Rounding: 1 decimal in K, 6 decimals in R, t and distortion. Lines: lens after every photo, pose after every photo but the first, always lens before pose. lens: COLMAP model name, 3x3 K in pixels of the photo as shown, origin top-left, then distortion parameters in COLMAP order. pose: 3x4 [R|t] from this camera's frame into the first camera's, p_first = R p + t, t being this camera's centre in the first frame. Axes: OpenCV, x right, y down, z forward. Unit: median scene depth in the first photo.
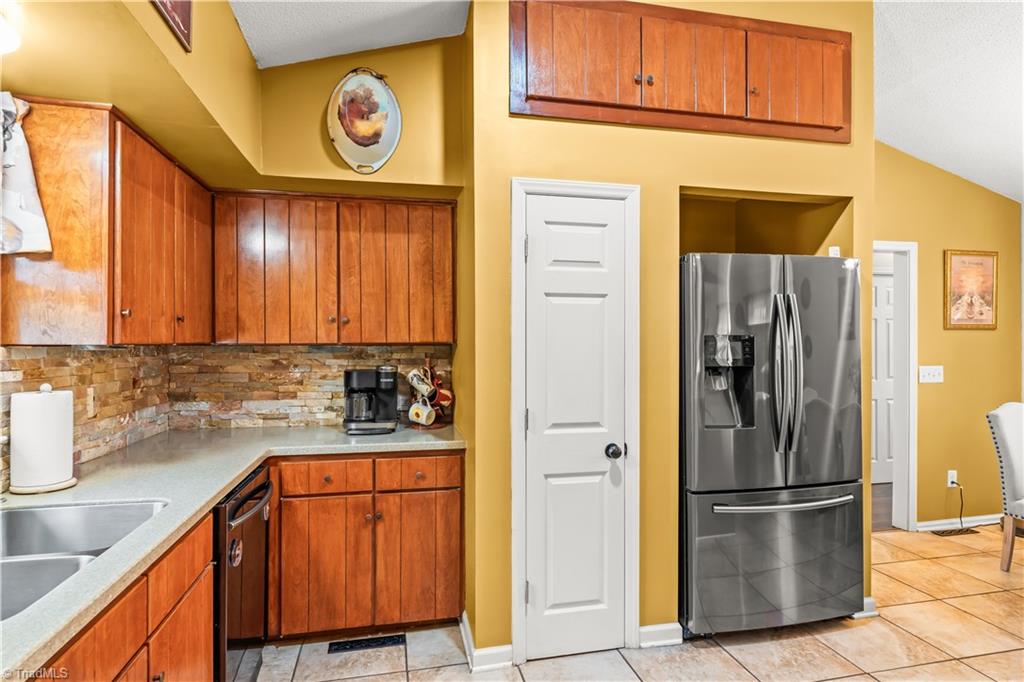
lens RADIAL K [[547.2, 0, 512.6], [0, 547.2, 343.1], [0, 0, 1]] dist [-0.000874, 0.000417]
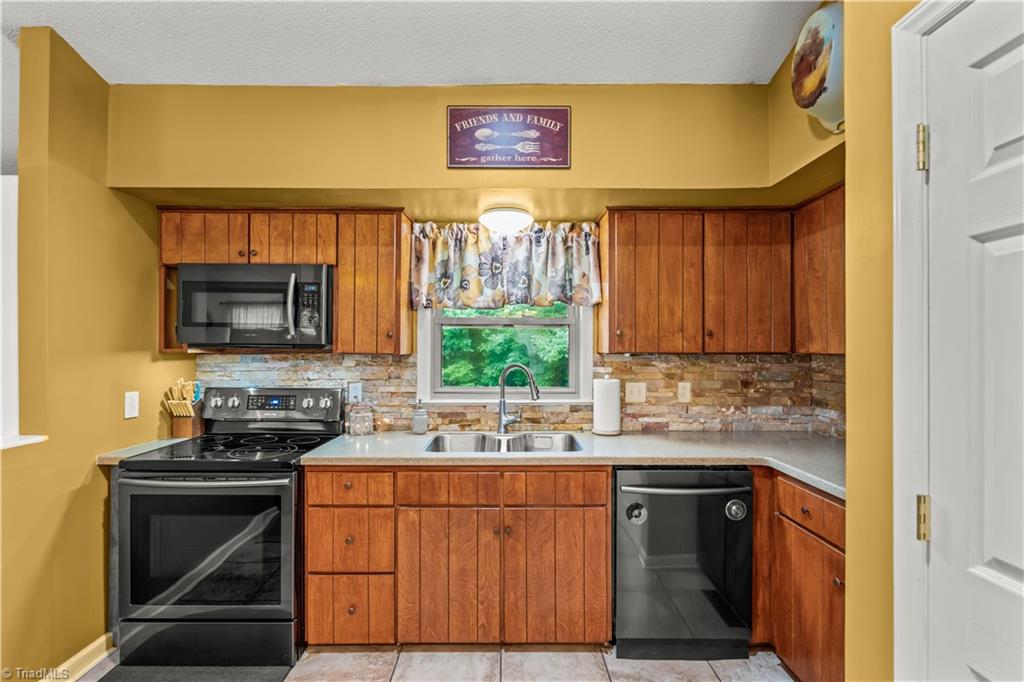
lens RADIAL K [[451.8, 0, 508.6], [0, 451.8, 351.5], [0, 0, 1]] dist [-0.007692, 0.000517]
pose [[-0.208188, 0.001331, -0.978088, 0.447824], [-0.002997, 0.999994, 0.001998, -0.002206], [0.978084, 0.003348, -0.208183, 0.687675]]
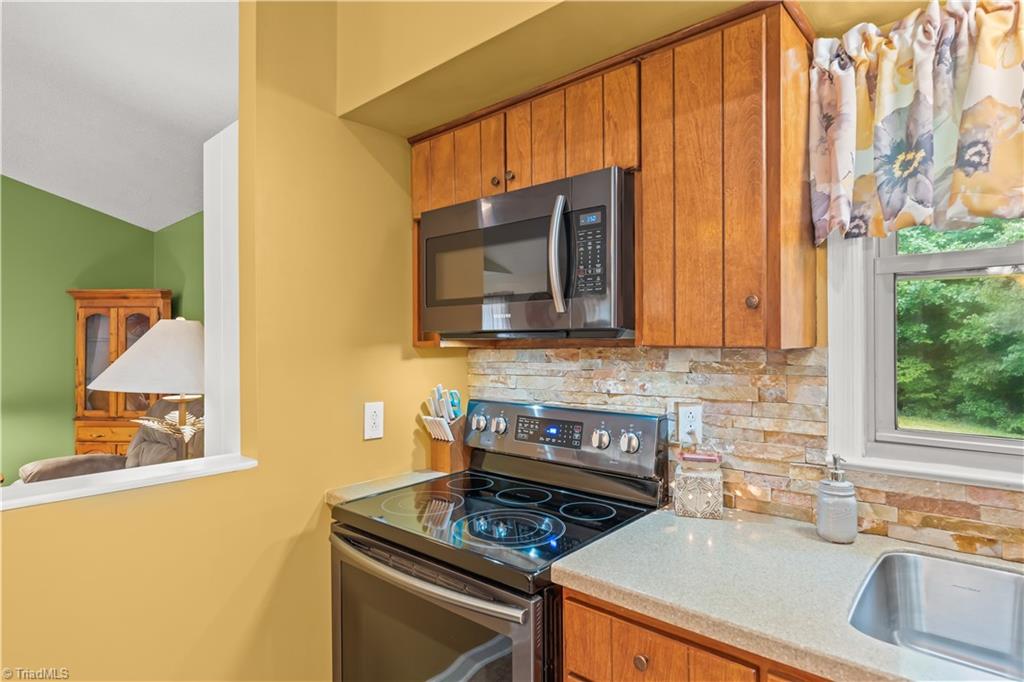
lens RADIAL K [[547.2, 0, 514.7], [0, 547.2, 342.2], [0, 0, 1]] dist [-0.000874, 0.000417]
pose [[-0.803926, 0.002174, -0.594726, 0.055553], [0.005430, 0.999978, -0.003686, 0.001161], [0.594705, -0.006193, -0.803920, 0.520846]]
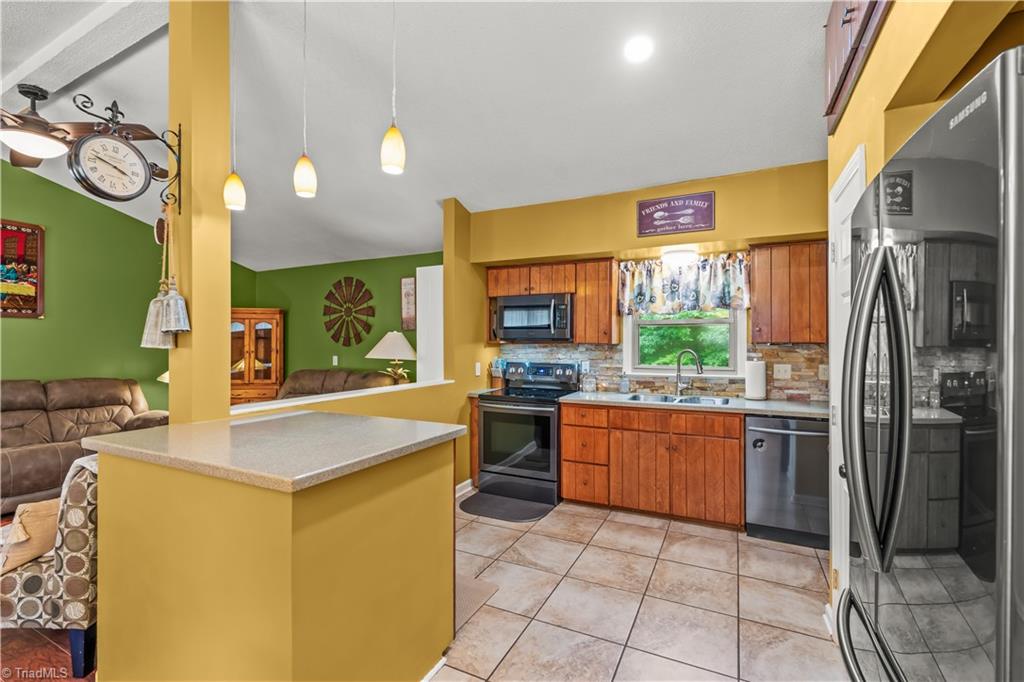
lens RADIAL K [[451.8, 0, 513.5], [0, 451.8, 342.2], [0, 0, 1]] dist [-0.007692, 0.000517]
pose [[-0.625009, 0.005048, -0.780601, 1.003150], [0.001633, 0.999985, 0.005158, -0.008082], [0.780616, 0.001949, -0.625008, 0.979721]]
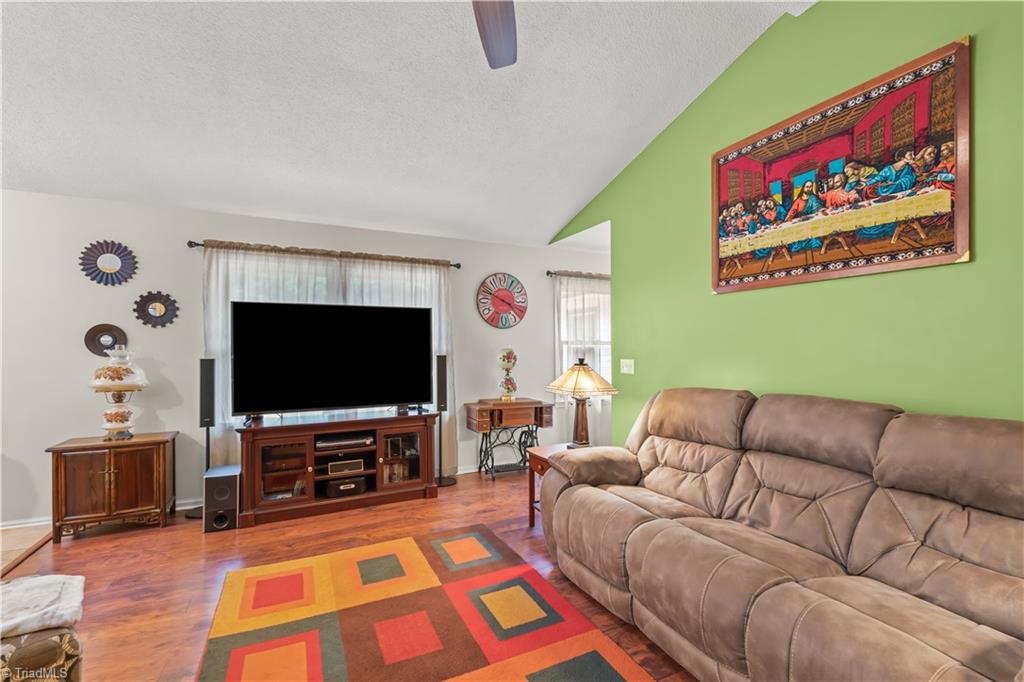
lens RADIAL K [[451.8, 0, 513.6], [0, 451.8, 350.9], [0, 0, 1]] dist [-0.007692, 0.000517]
pose [[-0.223750, 0.000580, 0.974646, 0.254975], [0.007264, 0.999973, 0.001072, 0.042282], [-0.974620, 0.007319, -0.223748, -0.658004]]
